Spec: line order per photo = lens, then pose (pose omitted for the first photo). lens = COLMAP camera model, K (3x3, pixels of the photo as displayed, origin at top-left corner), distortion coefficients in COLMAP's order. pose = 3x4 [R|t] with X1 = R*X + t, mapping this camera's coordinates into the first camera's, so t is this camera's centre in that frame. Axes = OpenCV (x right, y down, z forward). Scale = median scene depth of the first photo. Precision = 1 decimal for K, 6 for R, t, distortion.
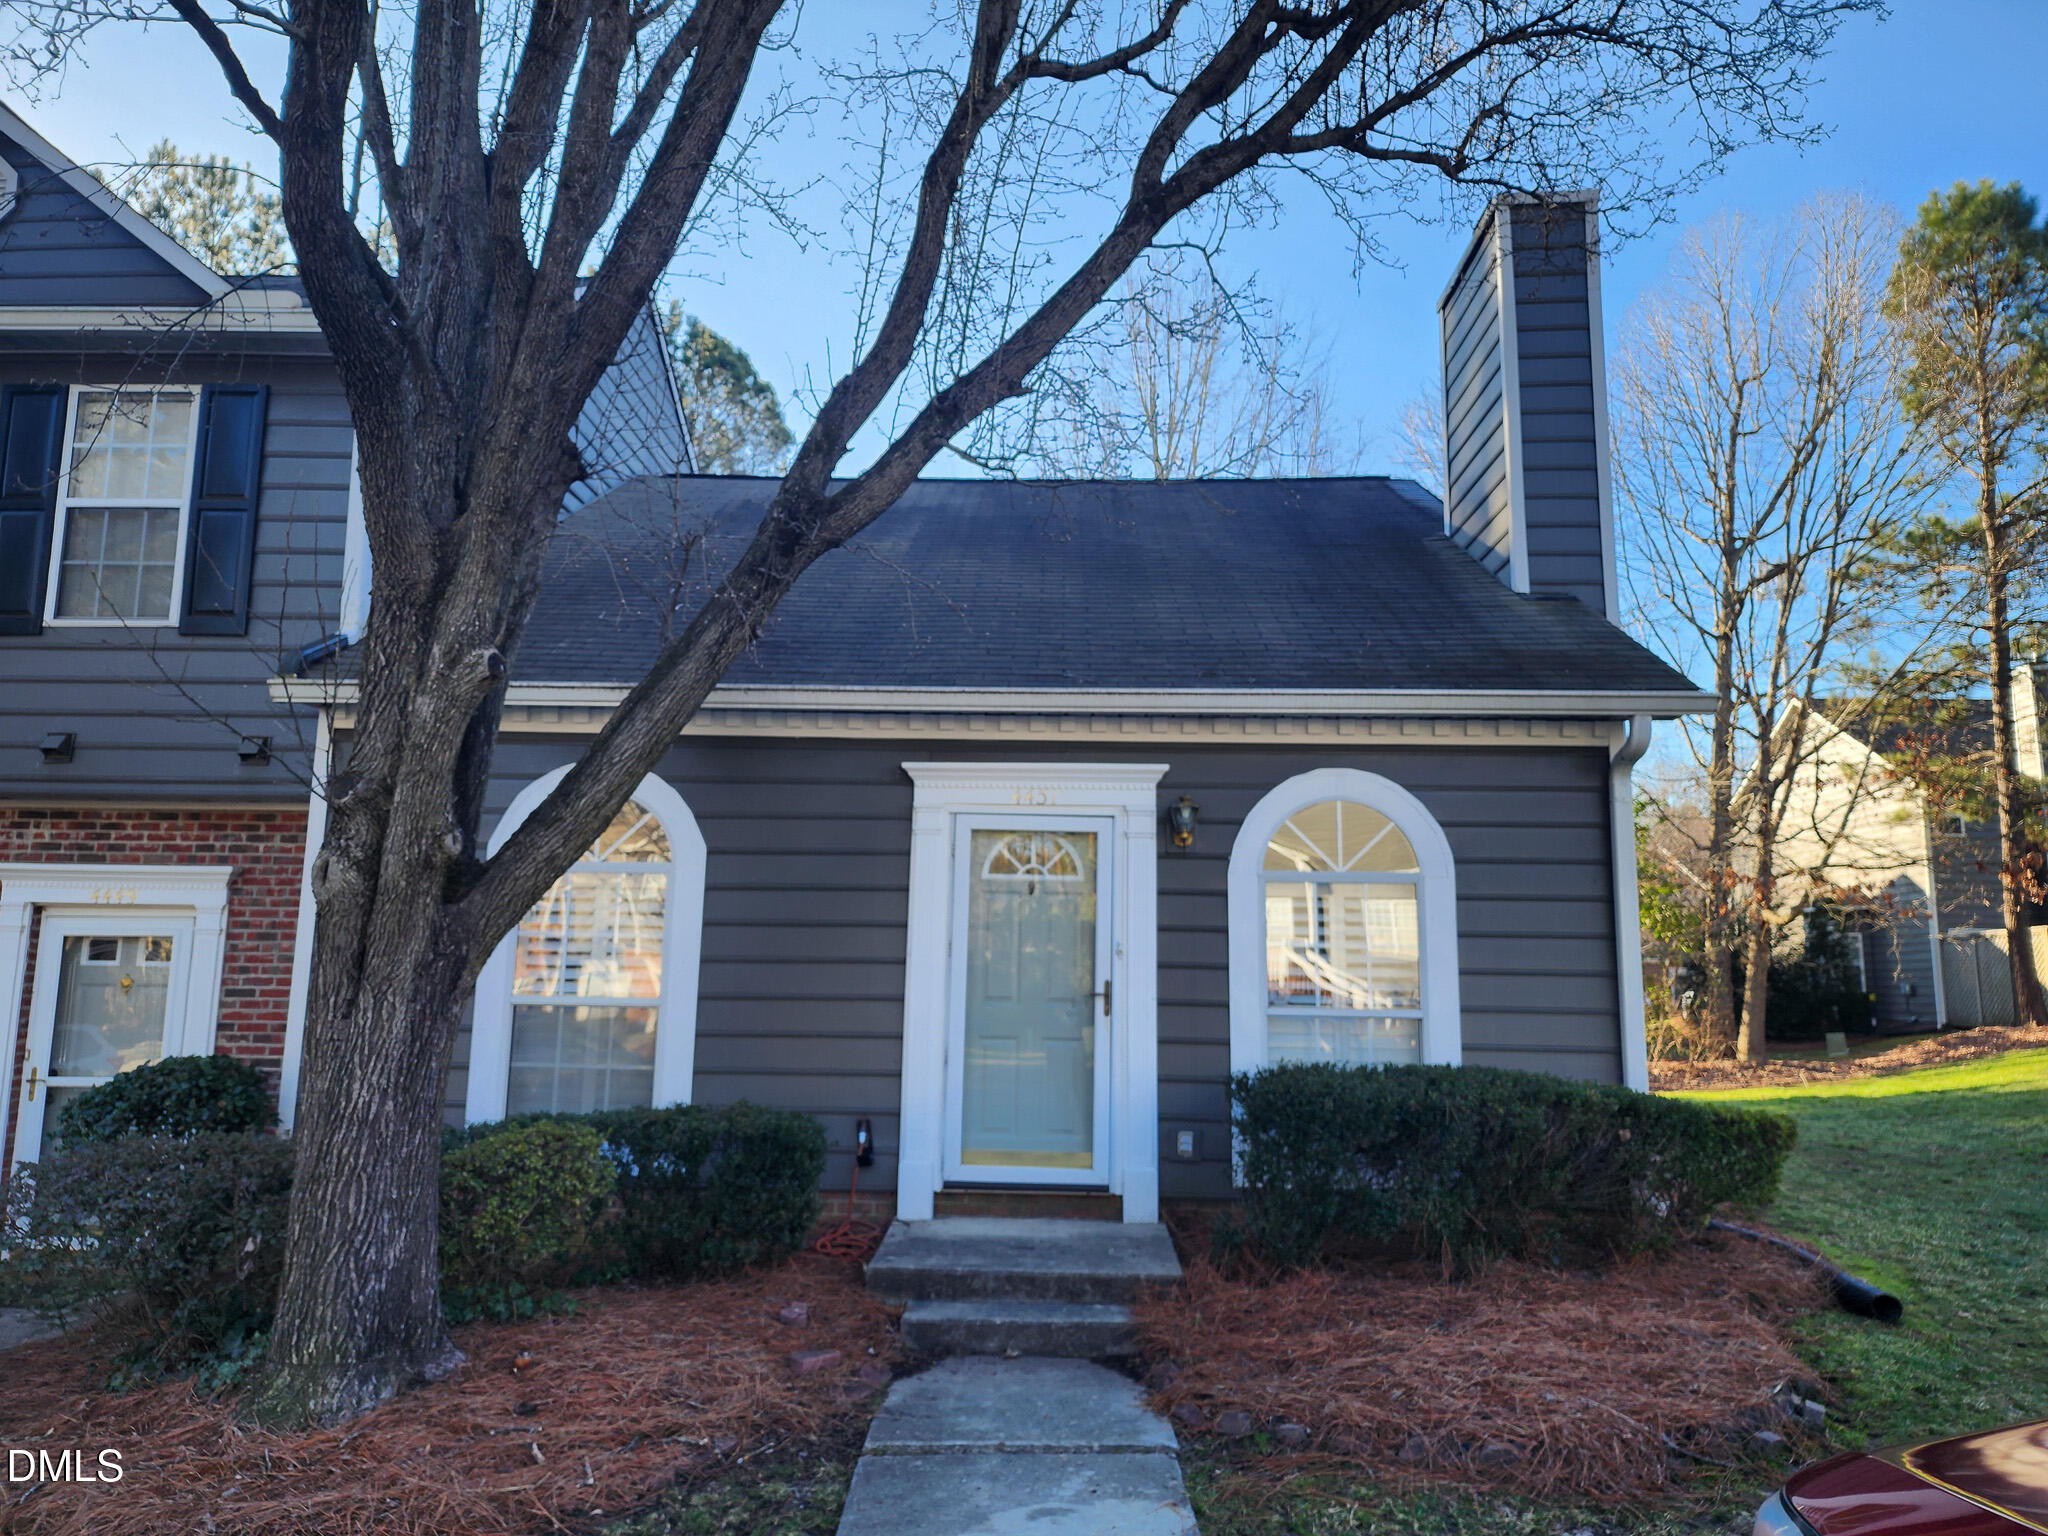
lens RADIAL K [[1369.7, 0, 1026.7], [0, 1369.7, 761.6], [0, 0, 1]] dist [0.008038, -0.000028]
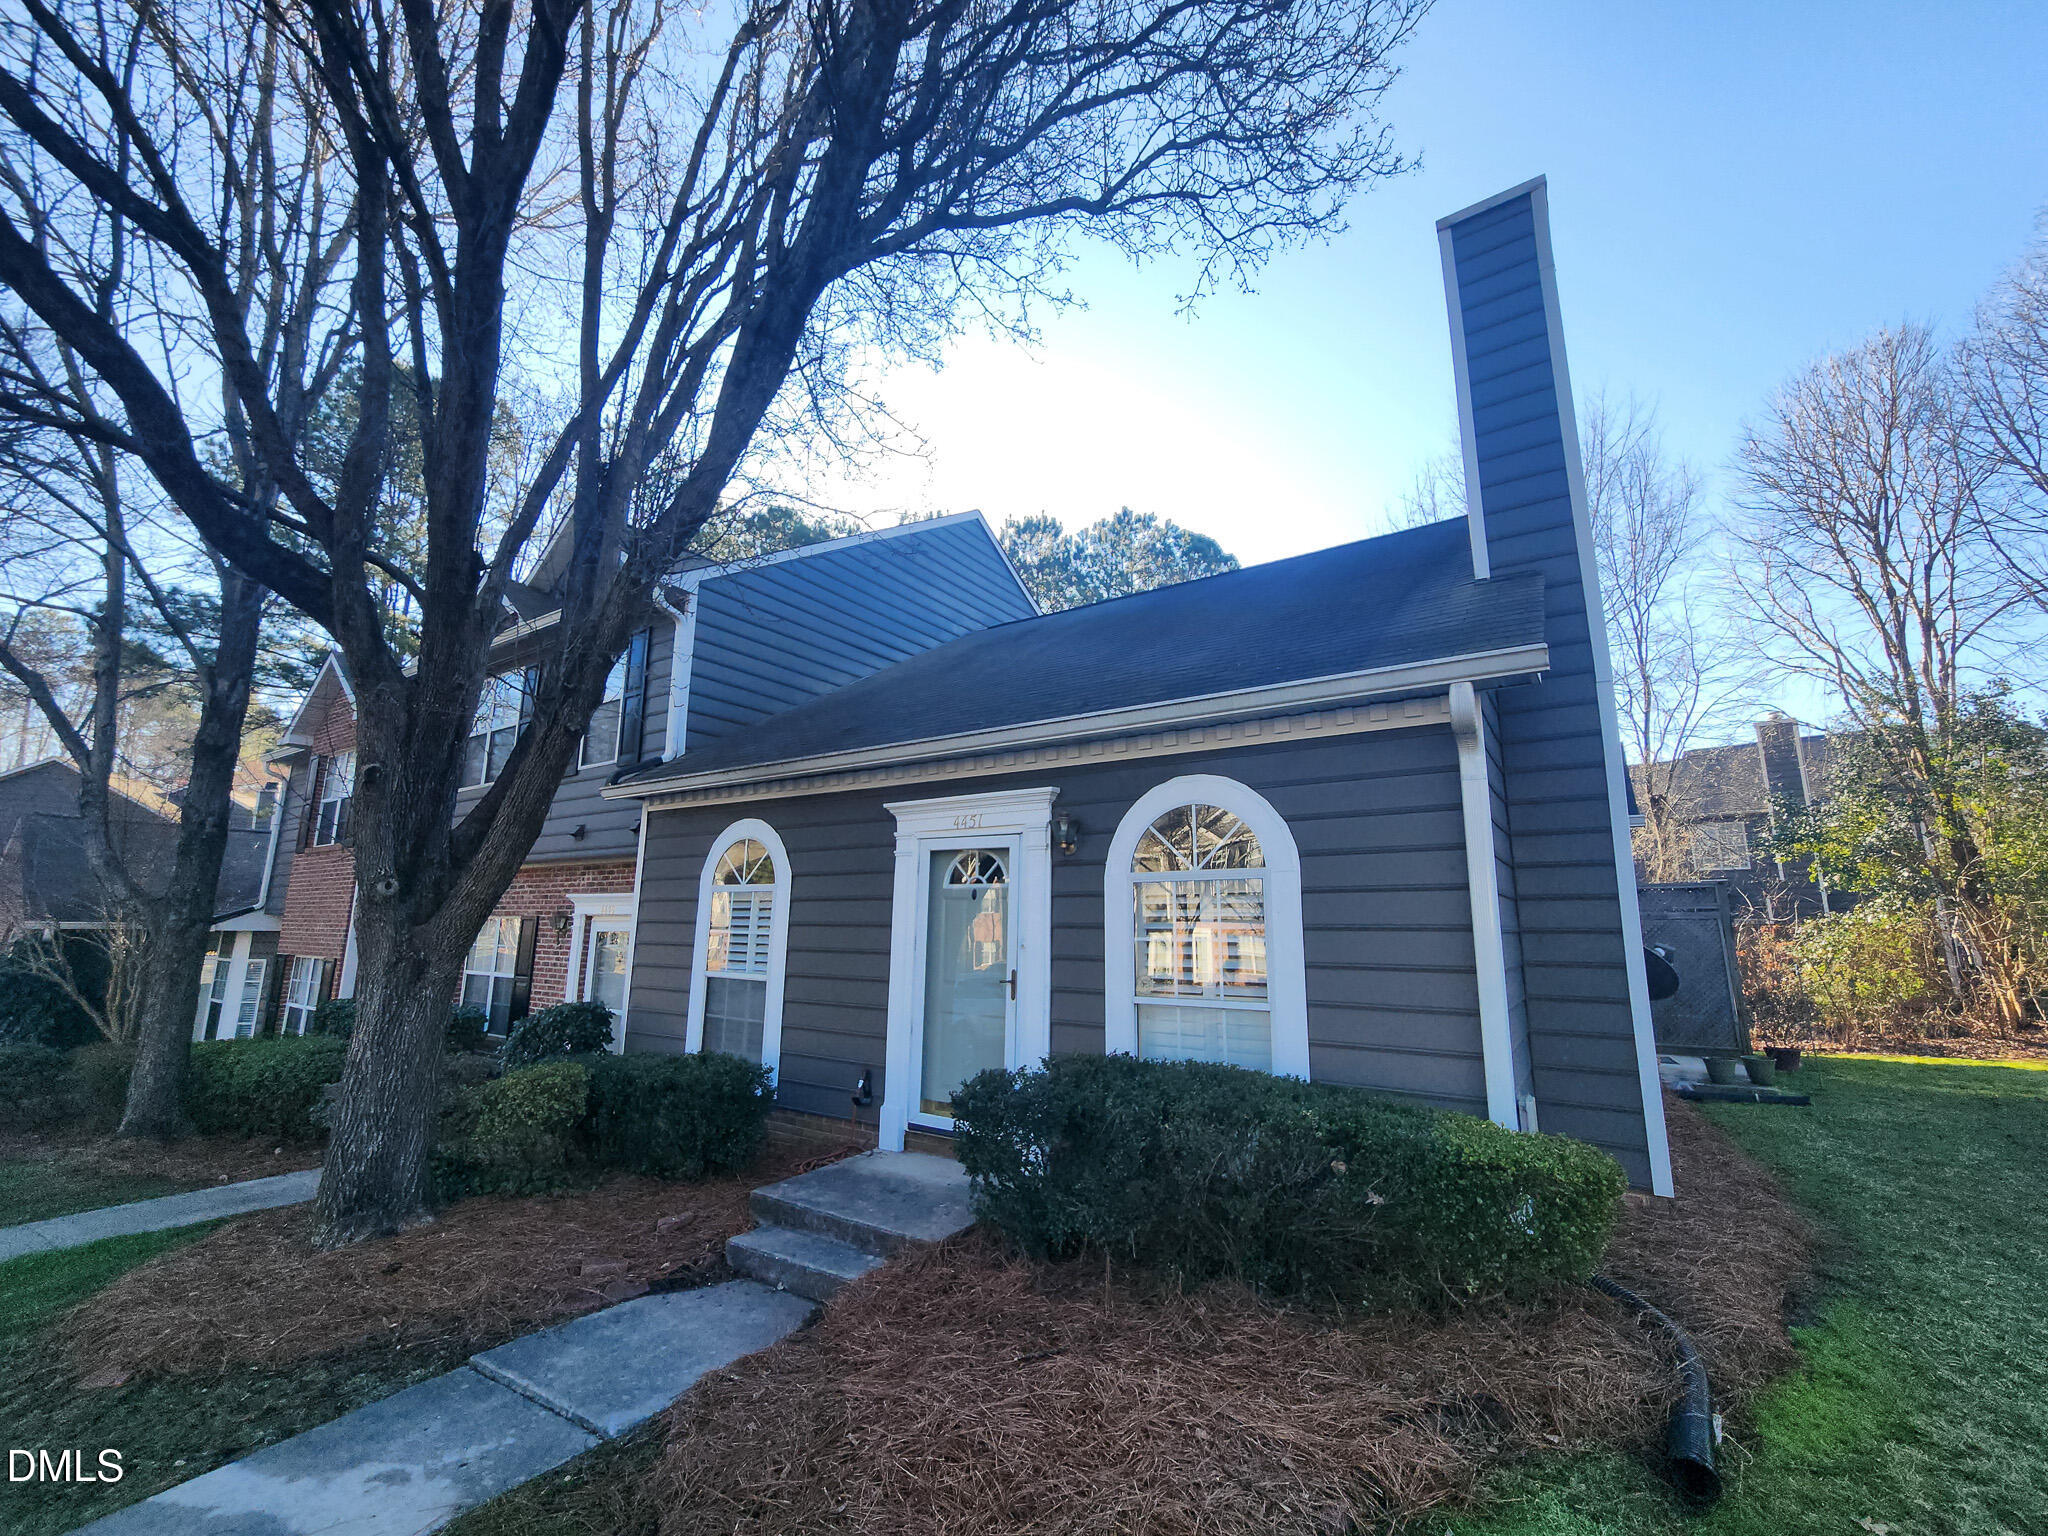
lens RADIAL K [[837.4, 0, 1021.6], [0, 837.4, 780.3], [0, 0, 1]] dist [-0.013214, 0.001807]
pose [[0.840379, -0.100158, -0.532664, 0.464074], [0.085859, 0.994969, -0.051626, 0.031582], [0.535155, -0.002349, 0.844751, 0.373925]]
